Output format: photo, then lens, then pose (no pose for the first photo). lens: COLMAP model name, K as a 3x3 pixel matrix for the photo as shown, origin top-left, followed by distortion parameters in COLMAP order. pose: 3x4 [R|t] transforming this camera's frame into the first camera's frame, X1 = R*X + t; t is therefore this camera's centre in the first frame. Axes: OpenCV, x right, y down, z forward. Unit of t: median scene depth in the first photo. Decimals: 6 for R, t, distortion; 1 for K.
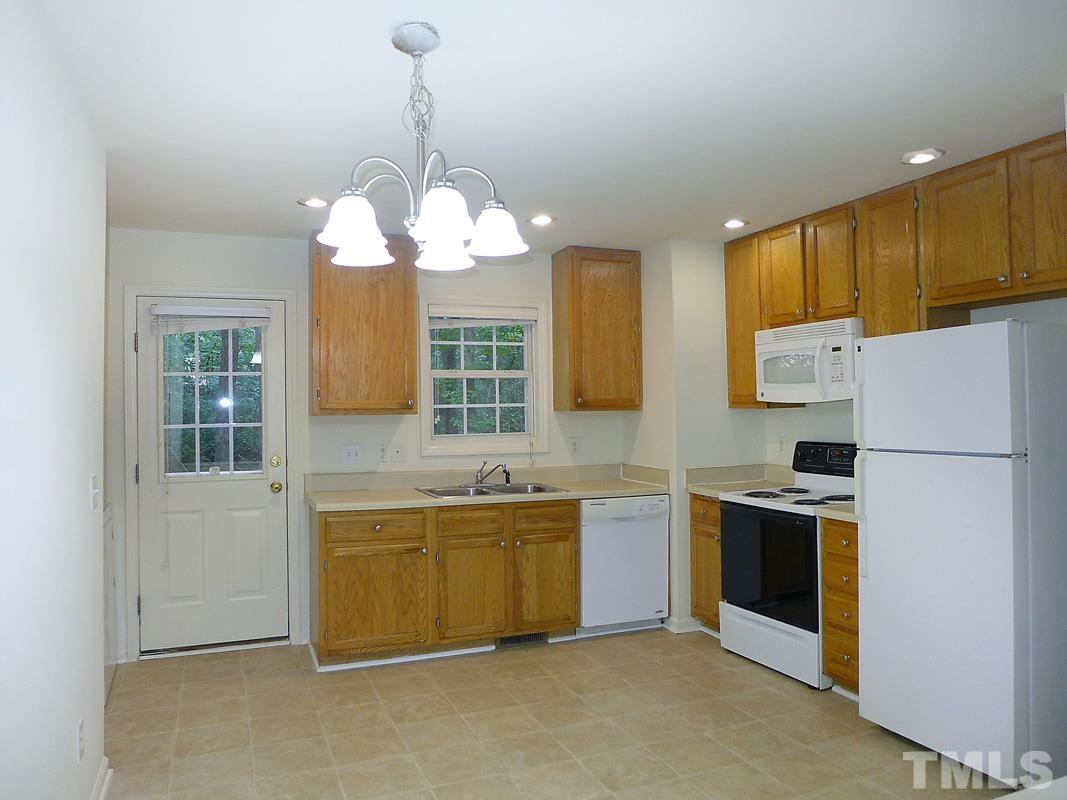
lens RADIAL K [[766.3, 0, 528.5], [0, 766.3, 397.9], [0, 0, 1]] dist [-0.062984, 0.030675]
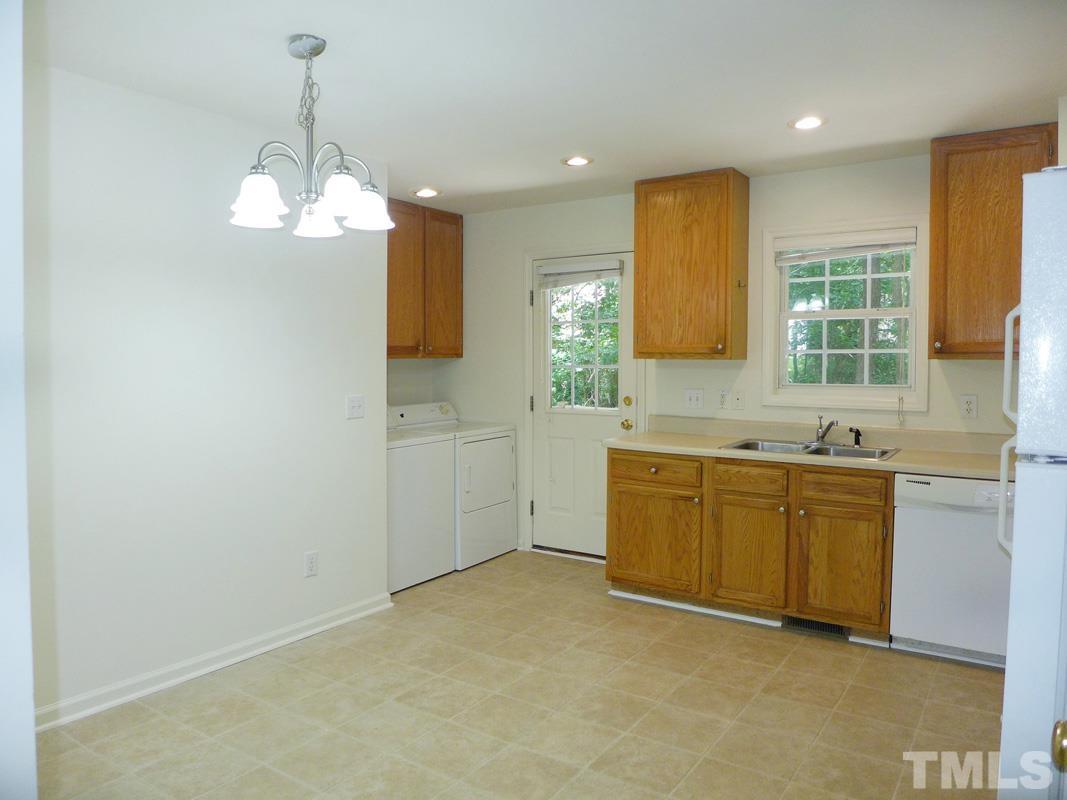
lens RADIAL K [[766.3, 0, 528.5], [0, 766.3, 397.9], [0, 0, 1]] dist [-0.062984, 0.030675]
pose [[0.554043, 0.053691, -0.830755, 0.514451], [0.001667, 0.997844, 0.065602, 0.007006], [0.832486, -0.037731, 0.552760, 0.282631]]
